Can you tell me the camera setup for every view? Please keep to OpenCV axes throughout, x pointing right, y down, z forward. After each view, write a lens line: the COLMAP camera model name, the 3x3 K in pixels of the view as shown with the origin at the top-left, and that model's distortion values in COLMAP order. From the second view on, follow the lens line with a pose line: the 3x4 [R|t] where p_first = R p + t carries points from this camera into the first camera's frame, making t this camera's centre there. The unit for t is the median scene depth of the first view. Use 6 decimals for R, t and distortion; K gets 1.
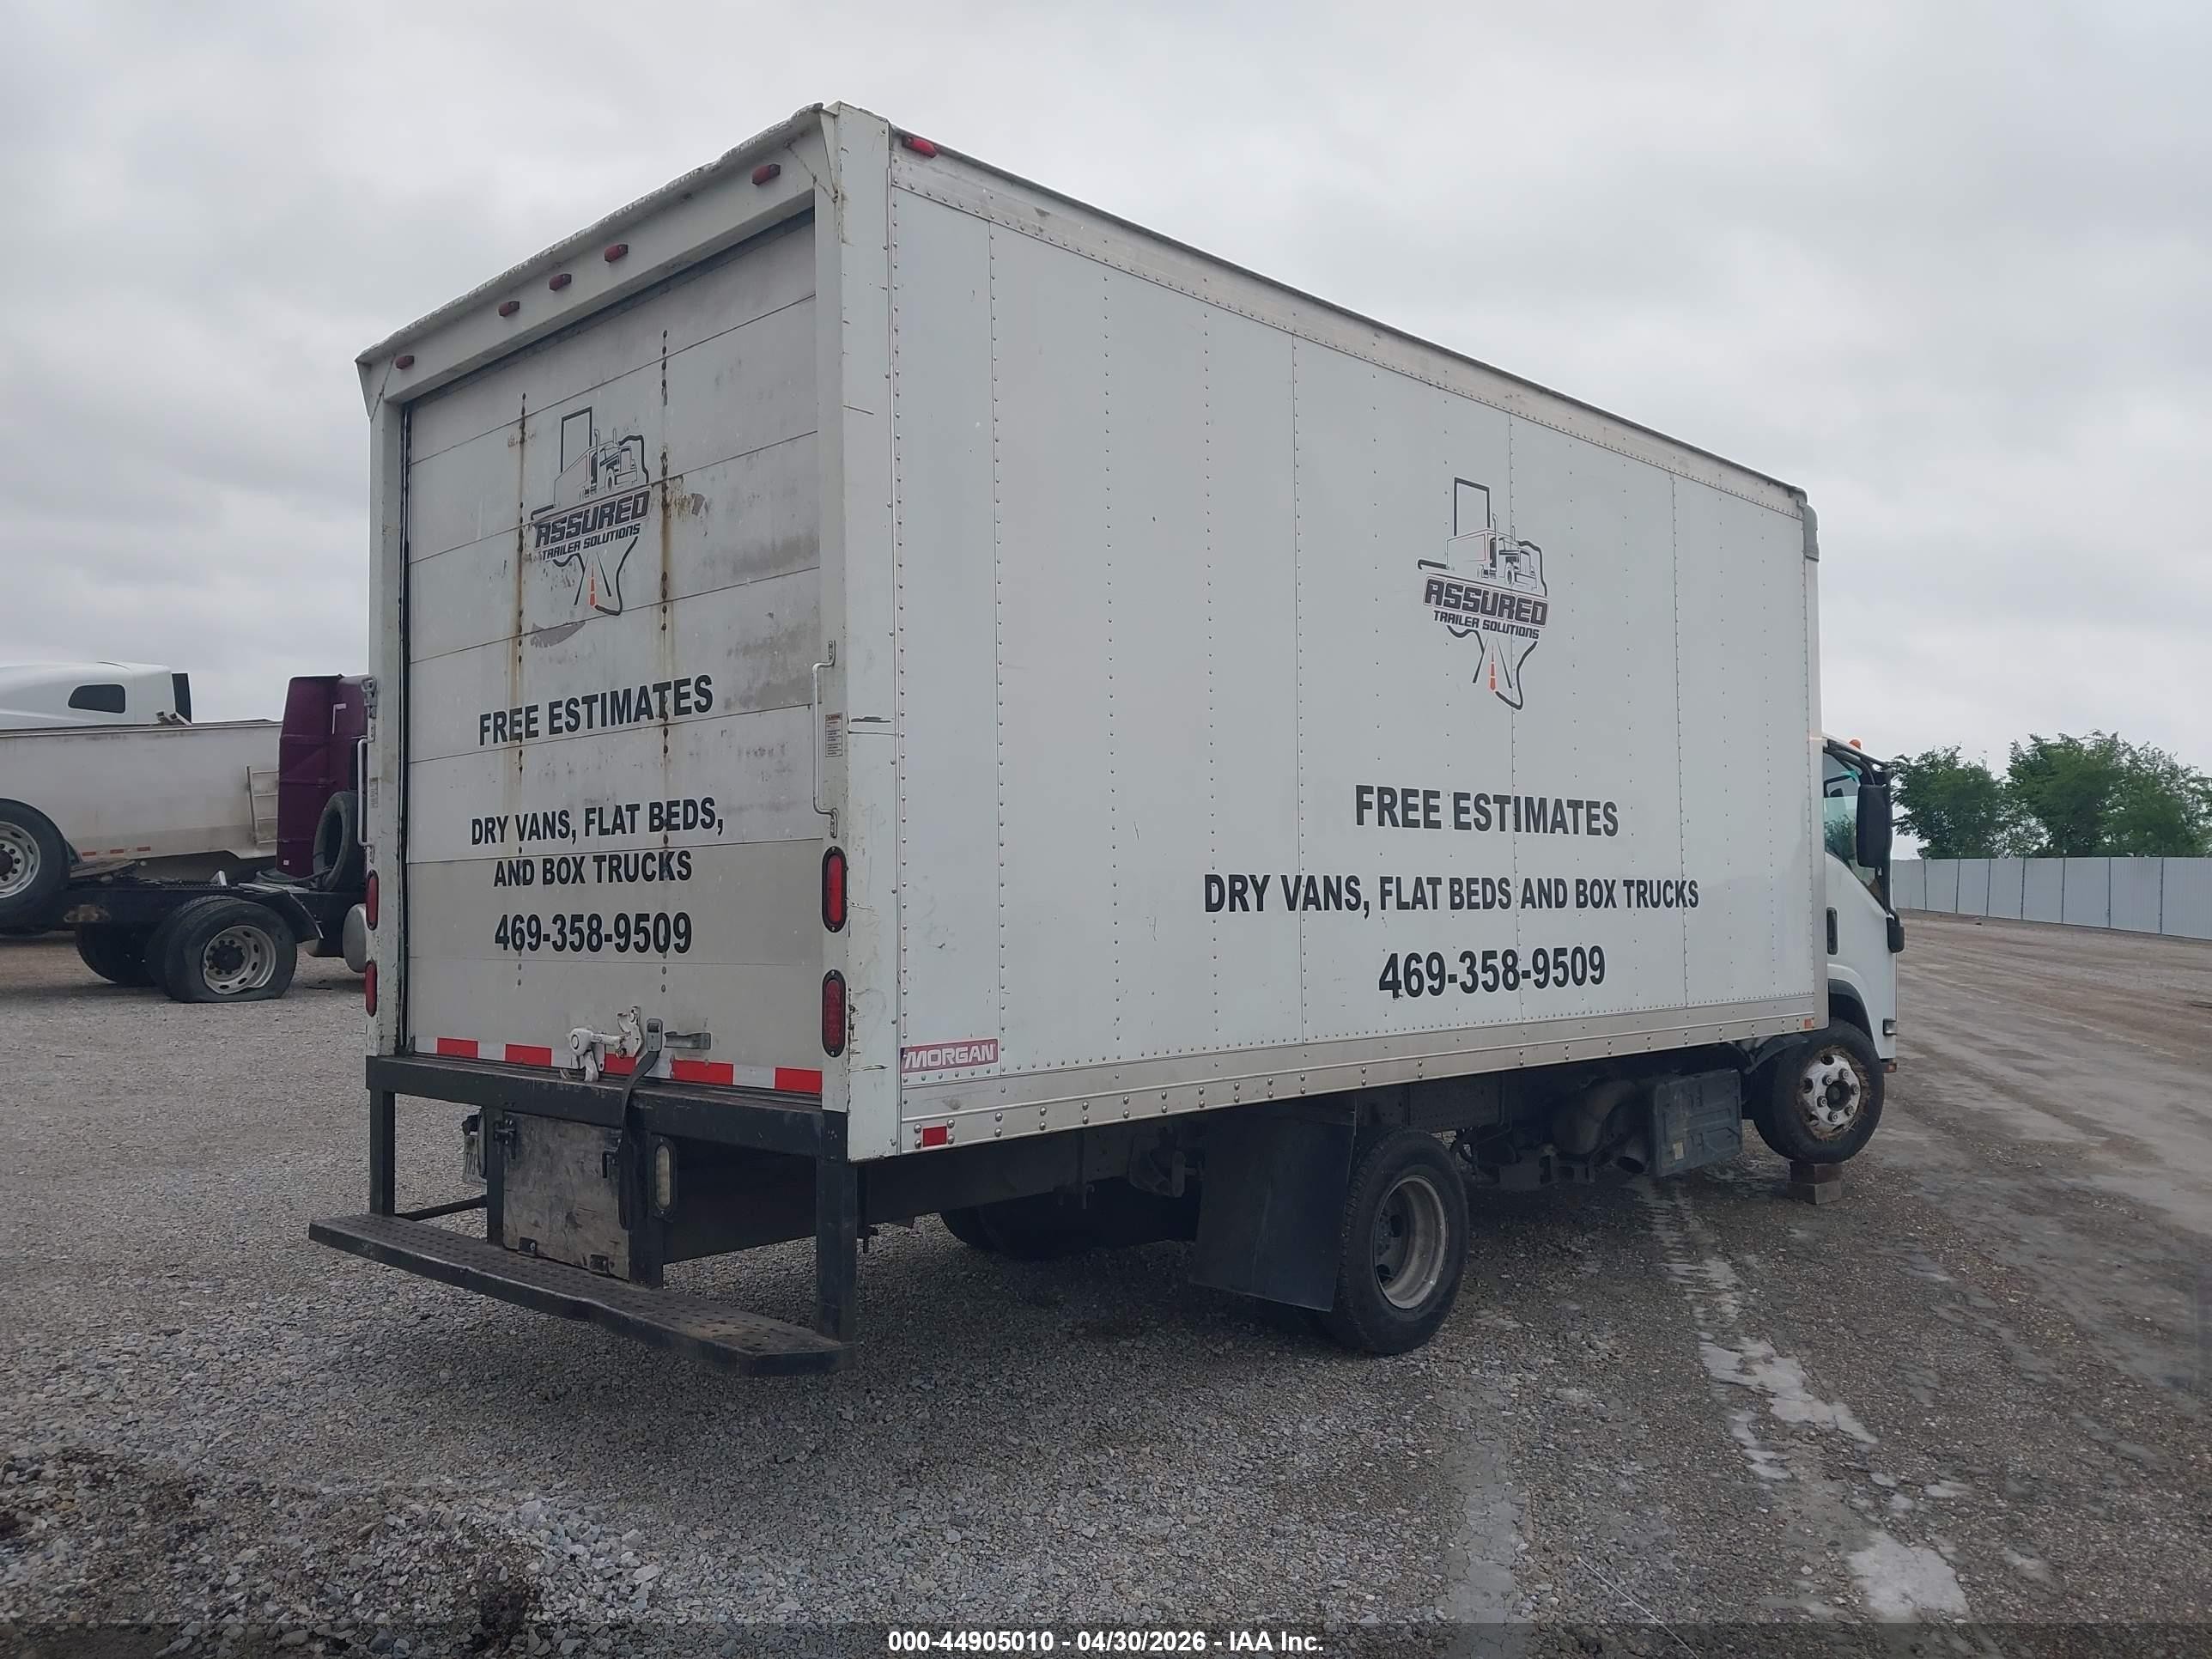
lens RADIAL K [[1773.8, 0, 1020.9], [0, 1773.8, 835.5], [0, 0, 1]] dist [0.001342, -0.112123]
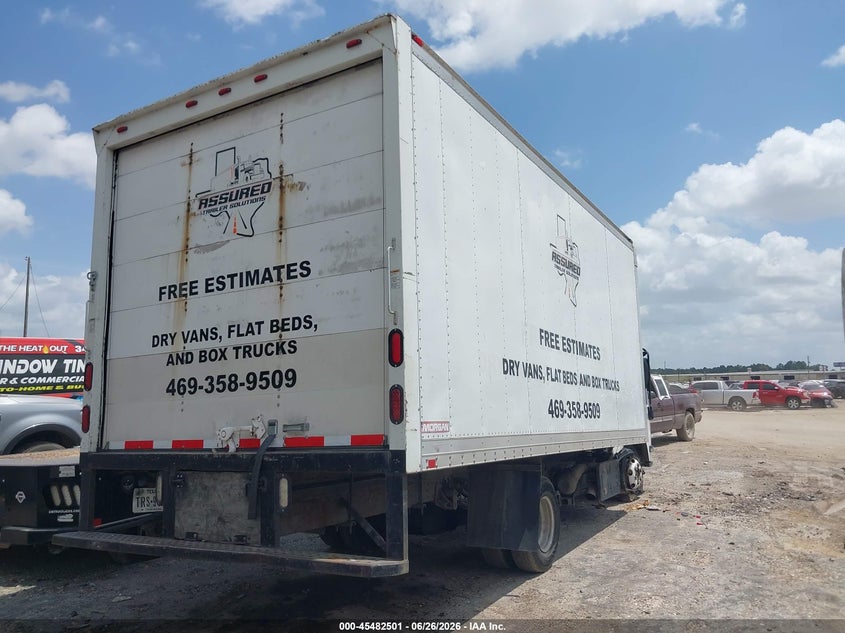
lens RADIAL K [[692.9, 0, 394.1], [0, 692.9, 315.7], [0, 0, 1]] dist [0.065321, -0.332180]
pose [[0.966636, 0.031500, 0.254209, -0.273726], [0.001307, 0.991790, -0.127868, 0.083807], [-0.256150, 0.123934, 0.958659, 0.140498]]
